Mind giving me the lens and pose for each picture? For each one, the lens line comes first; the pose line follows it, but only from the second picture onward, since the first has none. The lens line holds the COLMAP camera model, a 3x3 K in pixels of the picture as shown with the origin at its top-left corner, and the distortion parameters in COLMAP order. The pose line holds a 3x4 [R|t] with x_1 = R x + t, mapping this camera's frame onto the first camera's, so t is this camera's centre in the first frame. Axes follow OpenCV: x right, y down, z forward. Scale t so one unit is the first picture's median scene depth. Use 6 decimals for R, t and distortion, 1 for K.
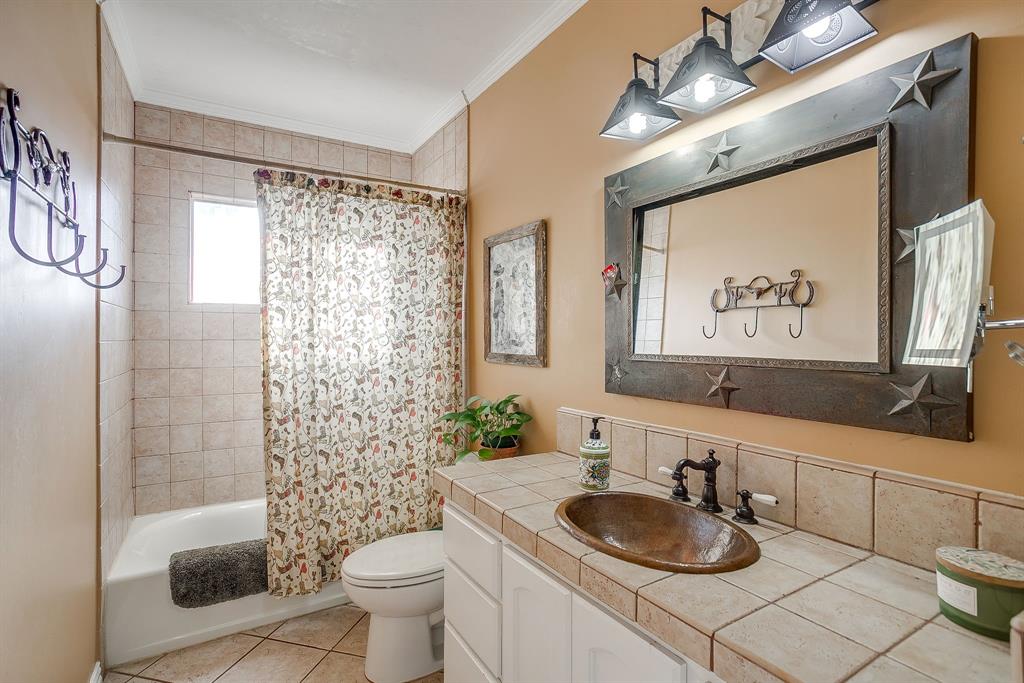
lens RADIAL K [[500.8, 0, 511.1], [0, 500.8, 337.3], [0, 0, 1]] dist [-0.052892, 0.038742]
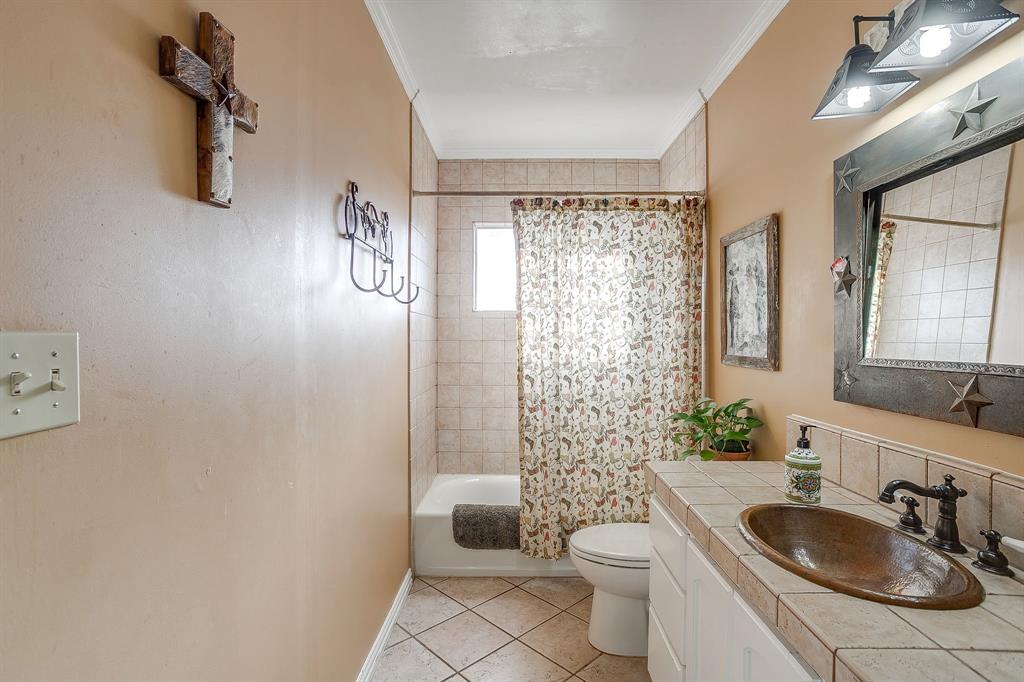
lens RADIAL K [[497.5, 0, 512.0], [0, 497.5, 341.0], [0, 0, 1]] dist [-0.052954, 0.037496]
pose [[0.856074, 0.003880, -0.516838, 0.106005], [-0.001410, 0.999986, 0.005172, -0.000144], [0.516851, -0.003699, 0.856068, -0.039012]]
